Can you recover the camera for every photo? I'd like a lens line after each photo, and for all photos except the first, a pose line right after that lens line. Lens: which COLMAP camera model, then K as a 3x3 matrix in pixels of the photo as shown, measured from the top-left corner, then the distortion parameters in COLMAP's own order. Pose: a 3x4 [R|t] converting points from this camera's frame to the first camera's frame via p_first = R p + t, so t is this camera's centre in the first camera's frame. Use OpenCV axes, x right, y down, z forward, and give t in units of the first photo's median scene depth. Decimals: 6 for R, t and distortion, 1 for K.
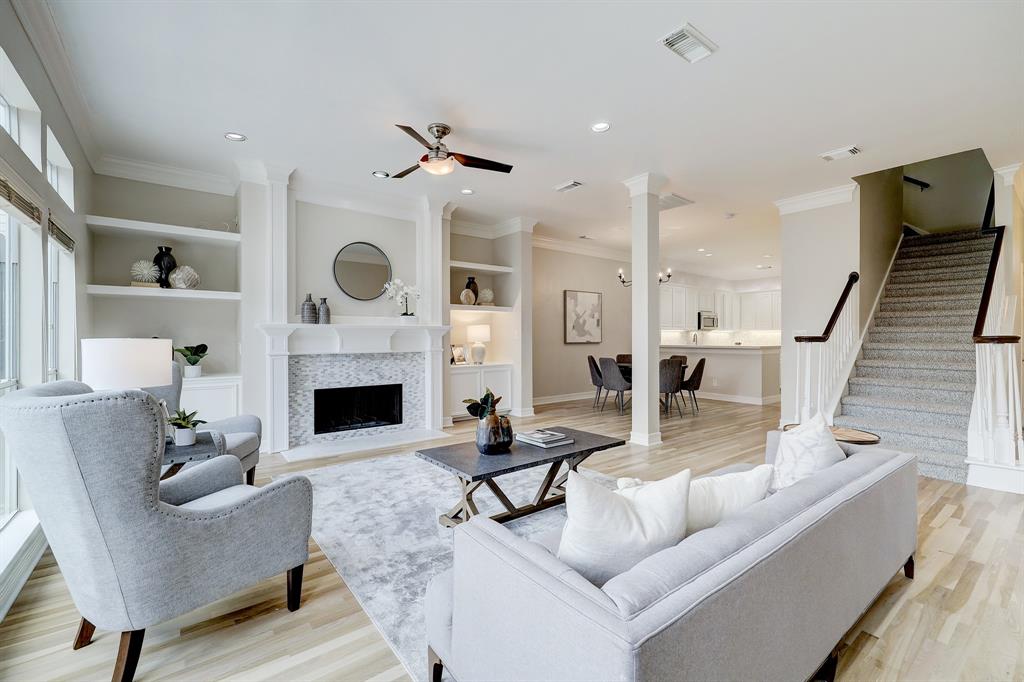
lens RADIAL K [[432.6, 0, 509.4], [0, 432.6, 344.1], [0, 0, 1]] dist [-0.000150, 0.003513]
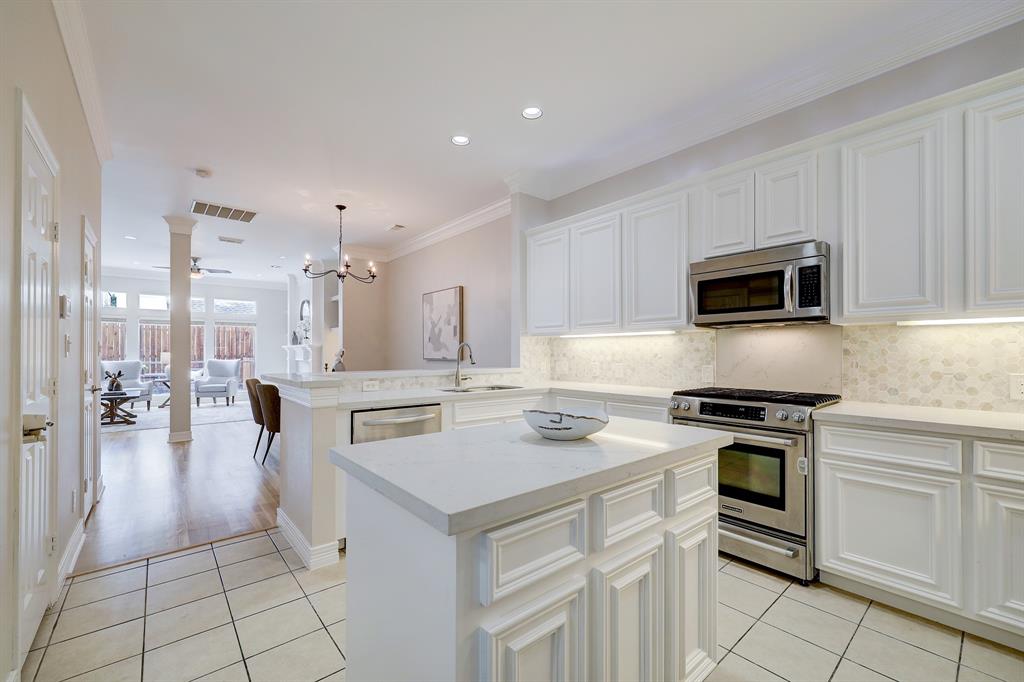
lens RADIAL K [[417.1, 0, 510.3], [0, 417.1, 350.3], [0, 0, 1]] dist [0.001926, 0.000196]
pose [[0.049308, -0.001269, -0.998783, 1.210537], [-0.015642, 0.999876, -0.002042, -0.026264], [0.998661, 0.015723, 0.049282, 1.477134]]
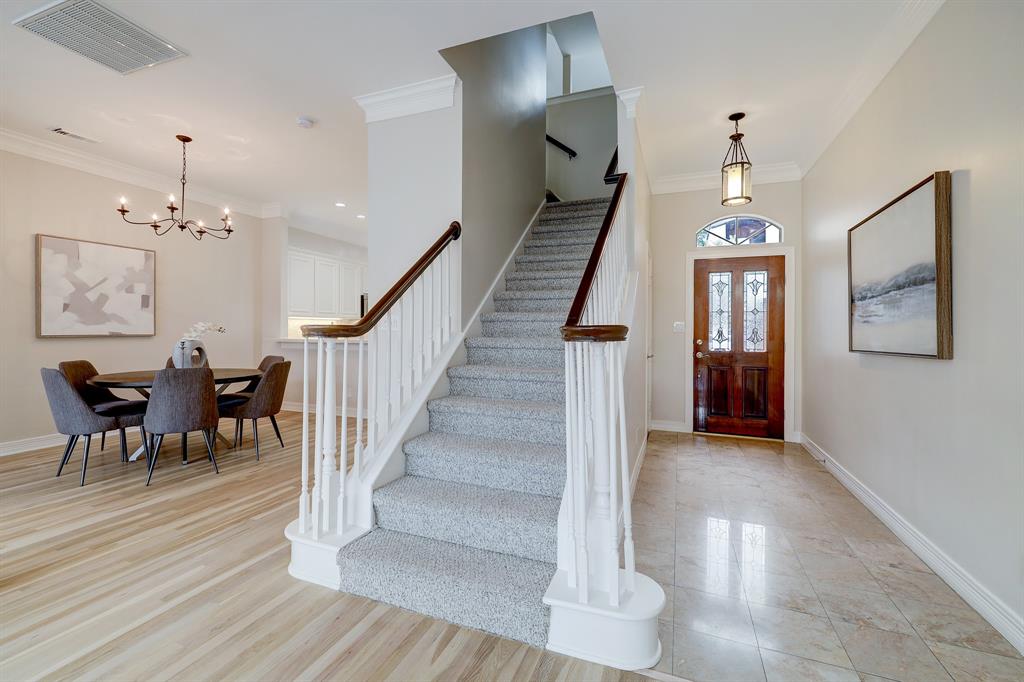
lens RADIAL K [[425.6, 0, 494.2], [0, 425.6, 339.5], [0, 0, 1]] dist [0.000255, 0.000152]
pose [[0.875550, -0.004546, 0.483107, 0.474013], [0.000123, 0.999958, 0.009186, -0.004496], [-0.483128, -0.007984, 0.875513, 0.383146]]
